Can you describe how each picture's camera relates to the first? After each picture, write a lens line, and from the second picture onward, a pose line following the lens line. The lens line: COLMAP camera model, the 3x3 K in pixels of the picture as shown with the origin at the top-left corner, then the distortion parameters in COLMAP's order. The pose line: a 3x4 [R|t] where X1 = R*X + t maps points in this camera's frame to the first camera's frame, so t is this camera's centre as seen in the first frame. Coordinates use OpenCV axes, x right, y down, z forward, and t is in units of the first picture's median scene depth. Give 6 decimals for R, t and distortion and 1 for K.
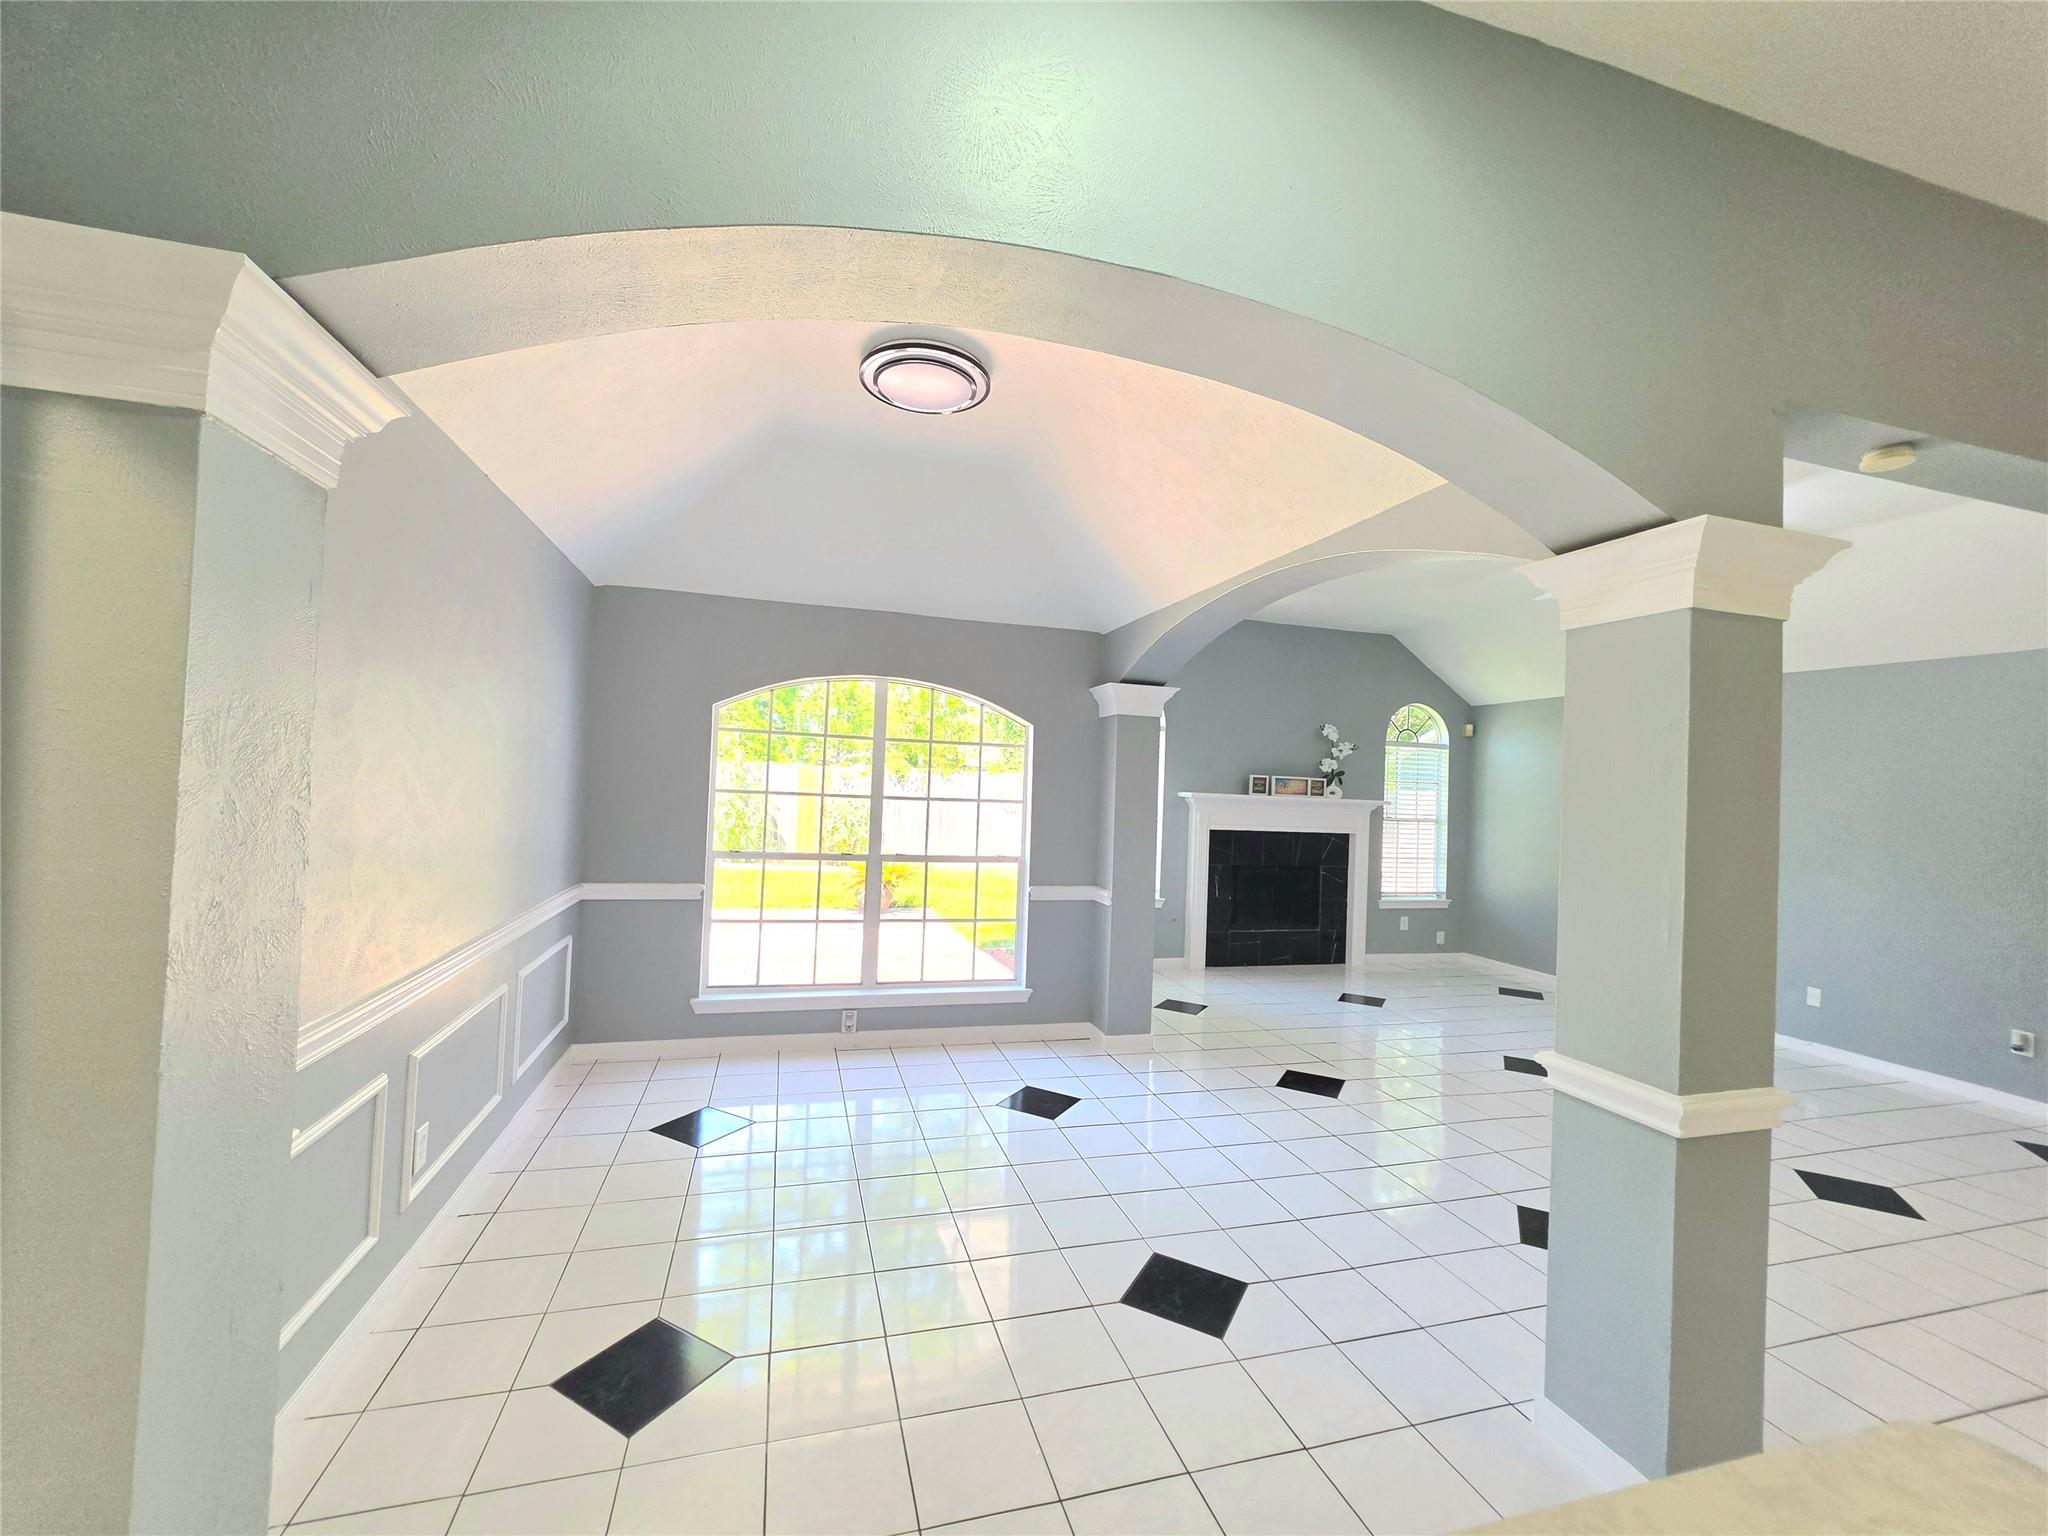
lens RADIAL K [[821.8, 0, 1022.7], [0, 821.8, 757.7], [0, 0, 1]] dist [0.002604, -0.001023]
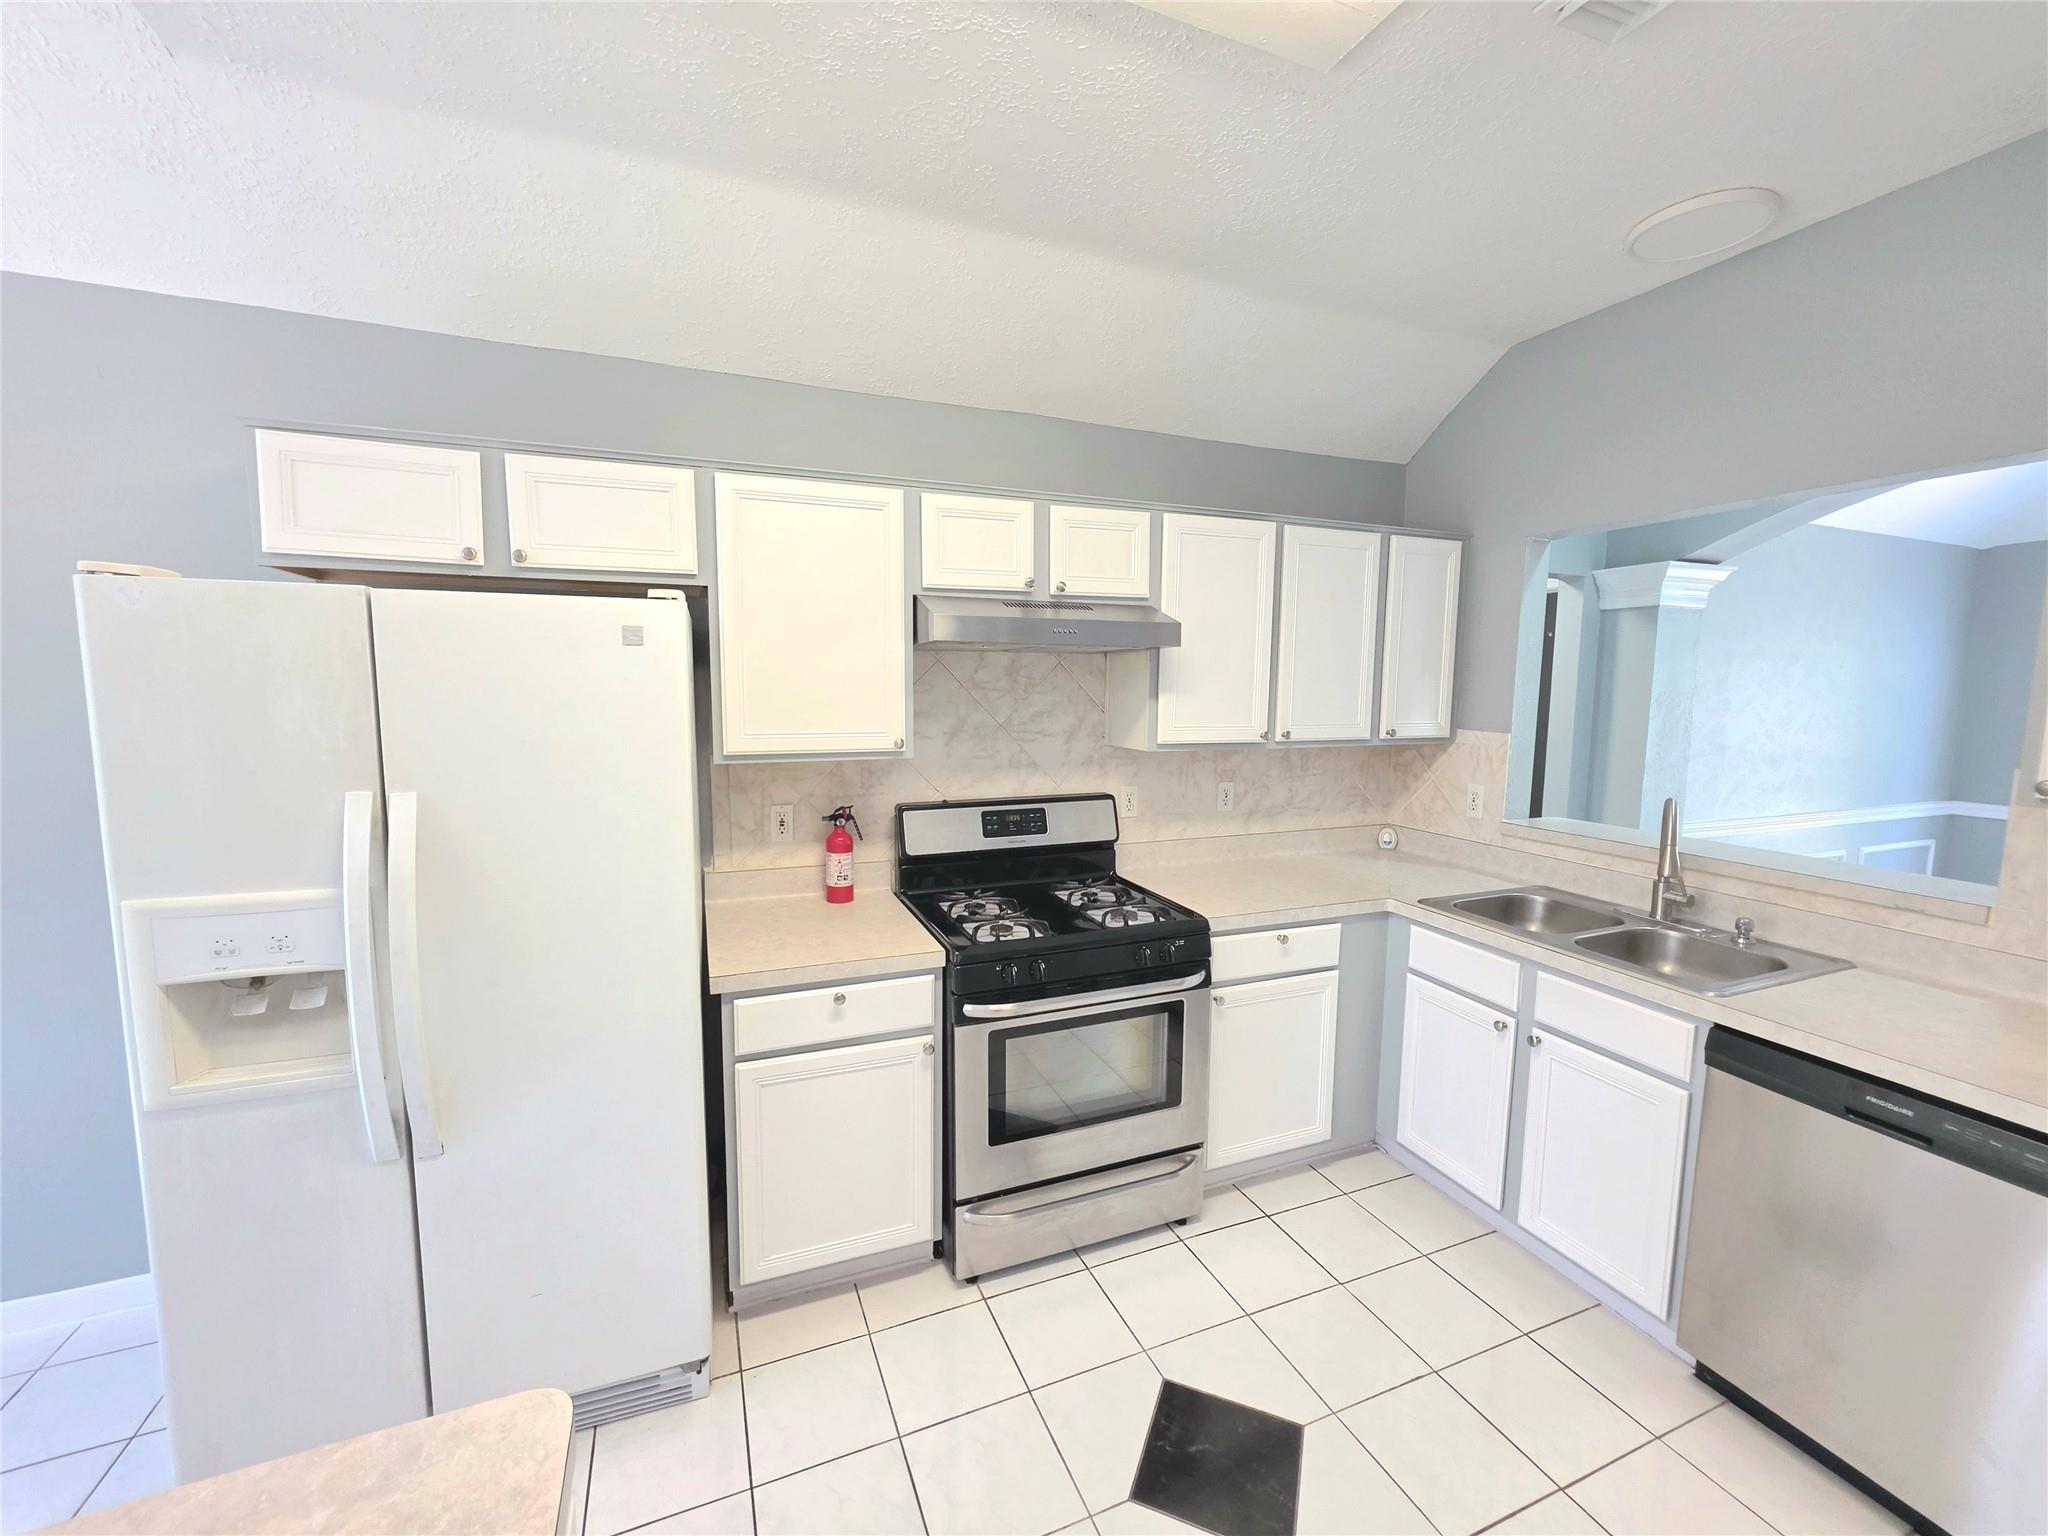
lens RADIAL K [[821.8, 0, 1023.9], [0, 821.8, 768.1], [0, 0, 1]] dist [0.002604, -0.001023]
pose [[0.101589, 0.068032, -0.992497, 1.058751], [0.025132, 0.997165, 0.070925, -0.030531], [0.994509, -0.032148, 0.099592, -0.965608]]
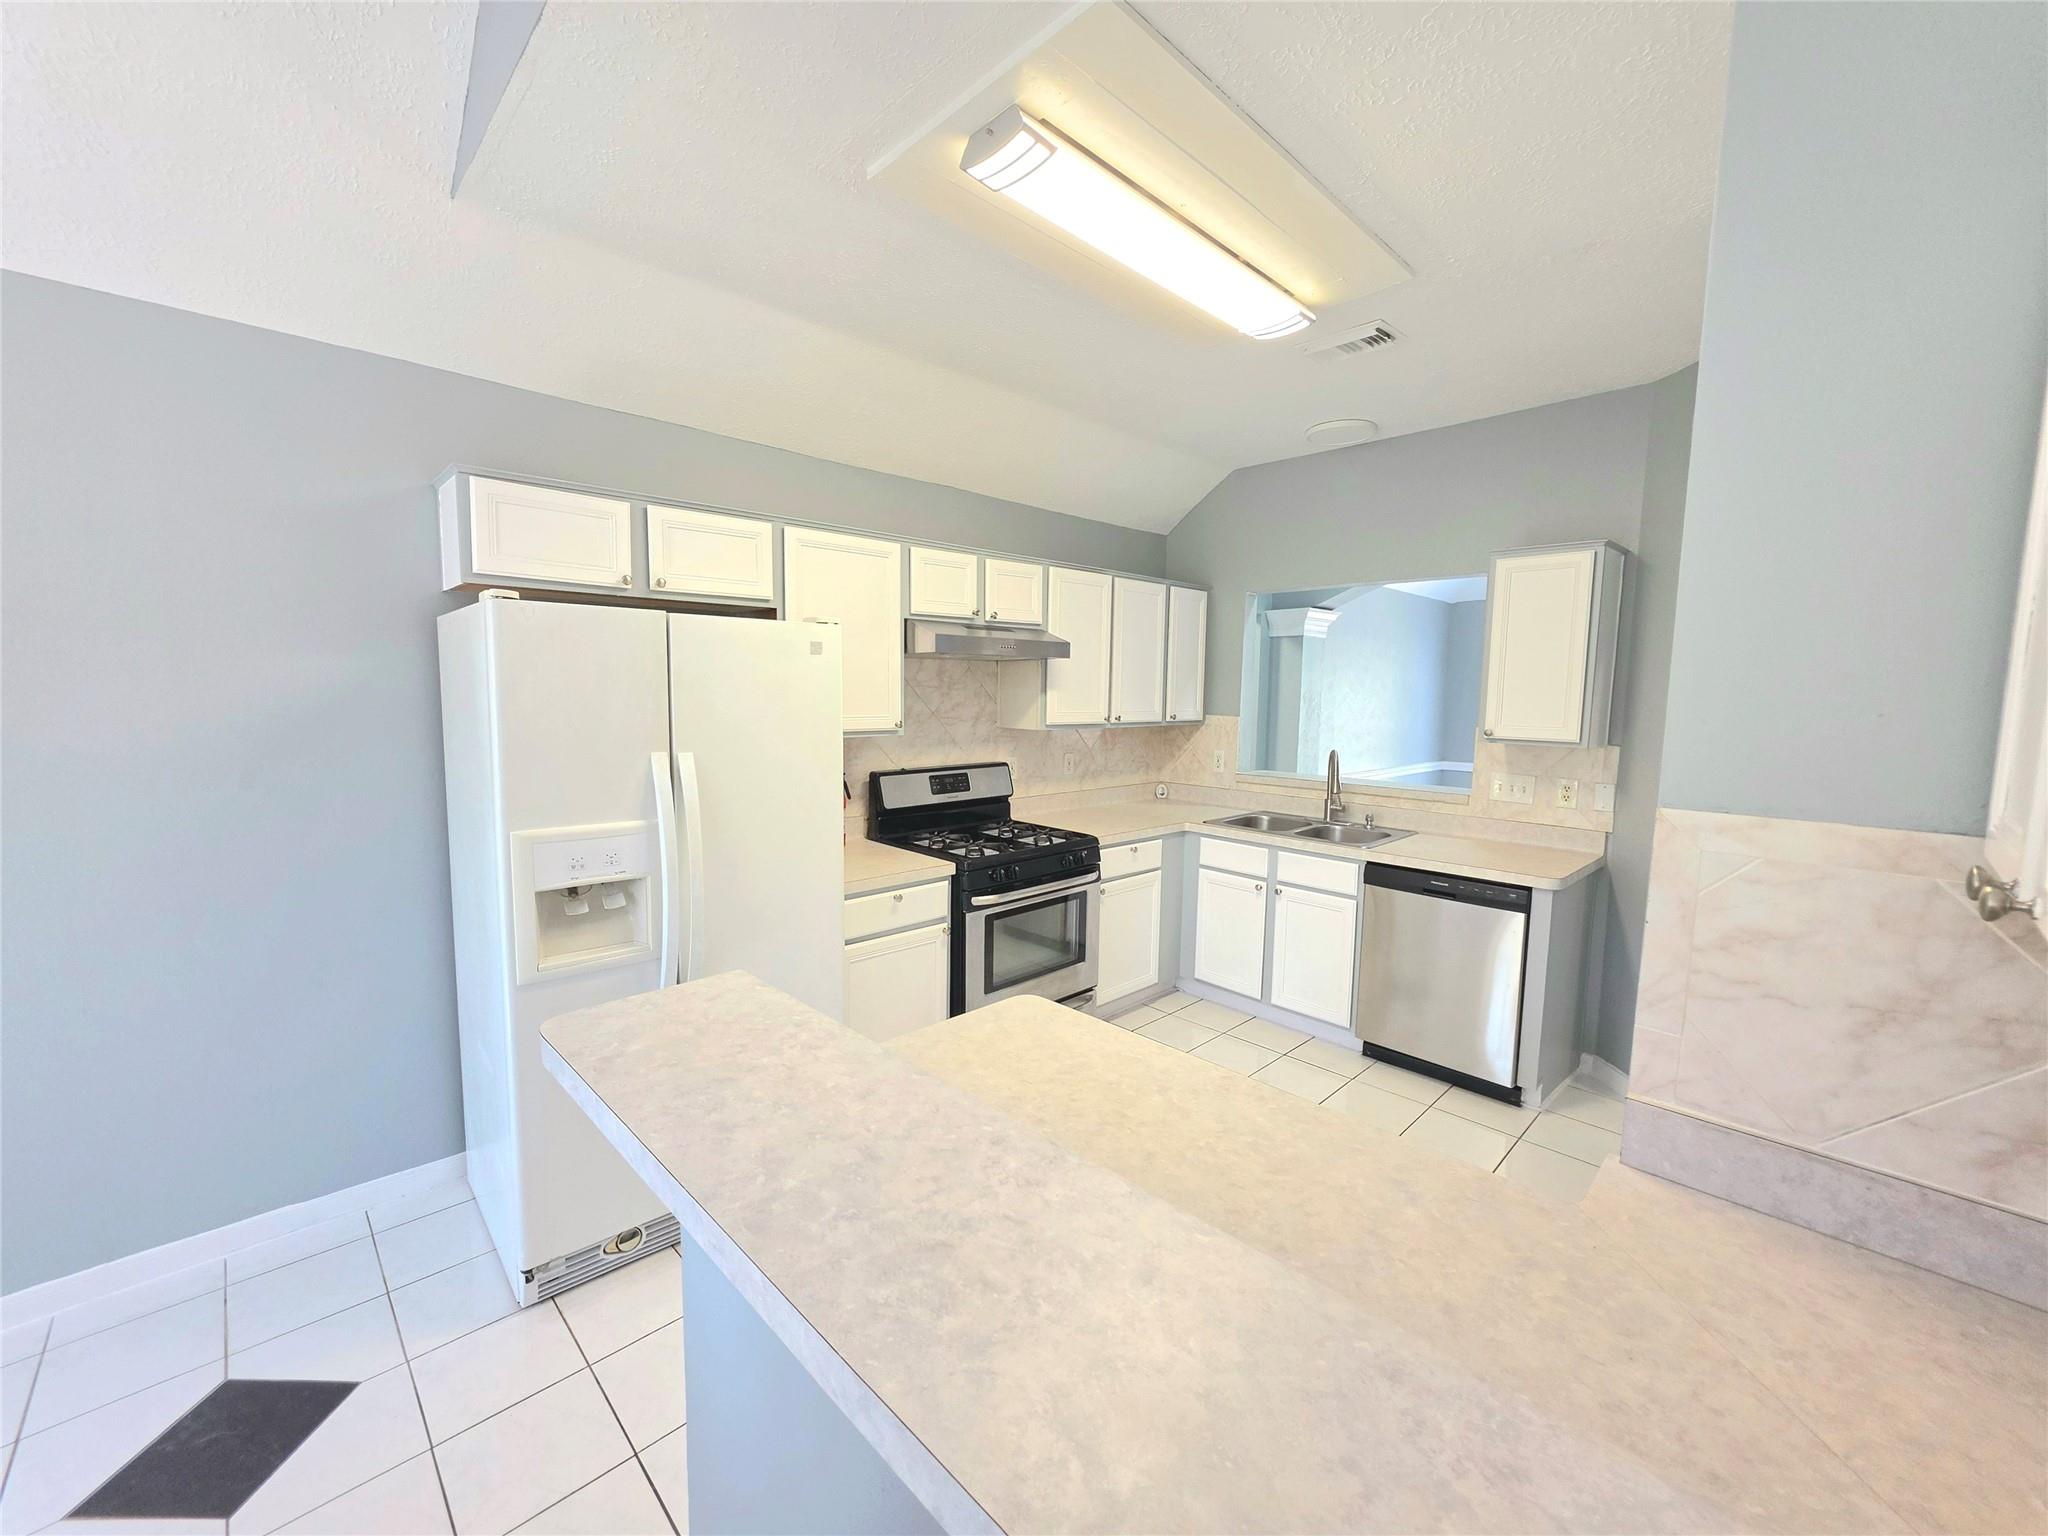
lens RADIAL K [[821.8, 0, 1022.8], [0, 821.8, 771.8], [0, 0, 1]] dist [0.002604, -0.001023]
pose [[0.468301, 0.059609, -0.881556, 1.409803], [0.029865, 0.996084, 0.083218, -0.022326], [0.883064, -0.065299, 0.464686, -1.526113]]
